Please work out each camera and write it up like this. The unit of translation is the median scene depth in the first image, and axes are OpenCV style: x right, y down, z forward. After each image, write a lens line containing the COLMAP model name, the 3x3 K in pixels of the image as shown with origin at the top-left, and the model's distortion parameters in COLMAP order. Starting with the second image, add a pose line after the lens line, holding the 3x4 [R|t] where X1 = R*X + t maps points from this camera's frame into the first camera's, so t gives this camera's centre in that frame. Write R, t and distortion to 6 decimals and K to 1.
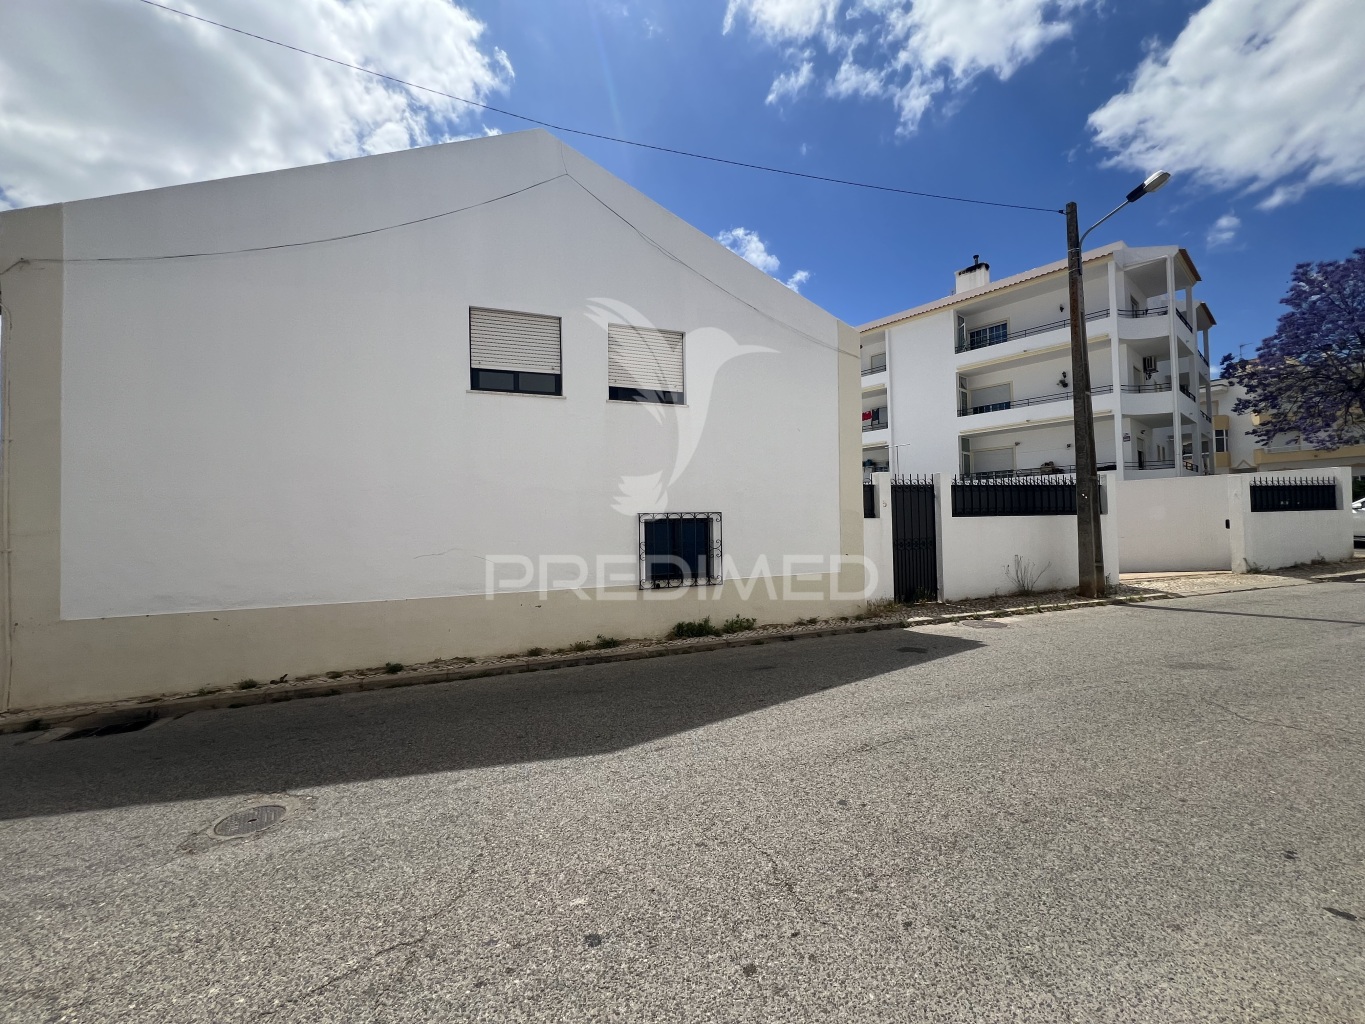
lens RADIAL K [[543.8, 0, 685.9], [0, 543.8, 503.2], [0, 0, 1]] dist [-0.001148, 0.001081]
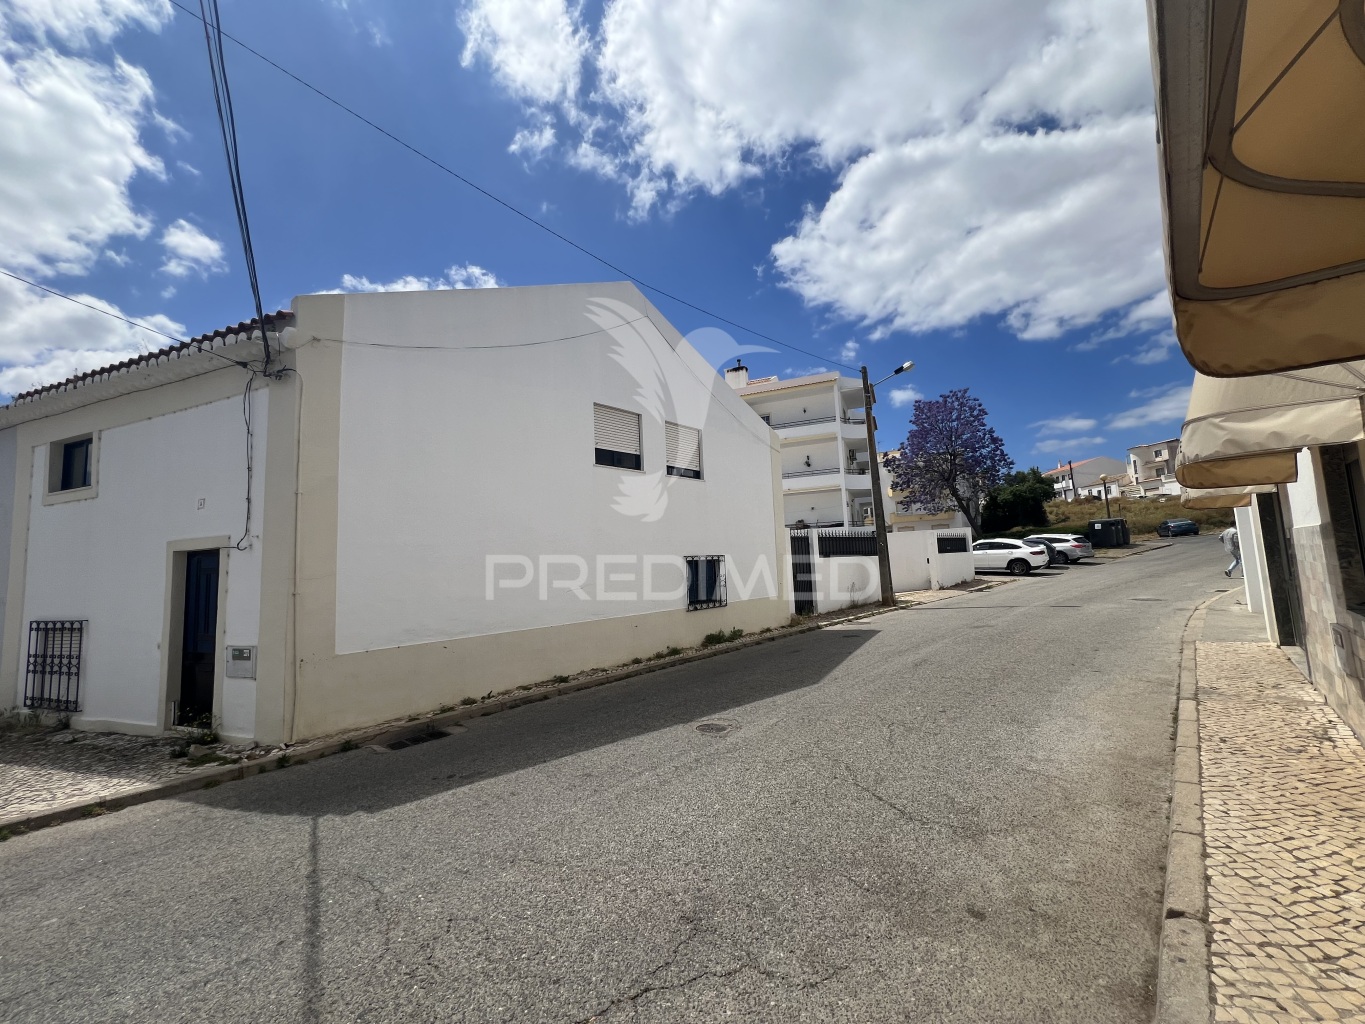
lens RADIAL K [[543.8, 0, 684.3], [0, 543.8, 523.6], [0, 0, 1]] dist [-0.001148, 0.001081]
pose [[0.888516, 0.017381, 0.458516, -0.530756], [0.006476, 0.998708, -0.050408, 0.002196], [-0.458800, 0.047758, 0.887255, -0.173692]]
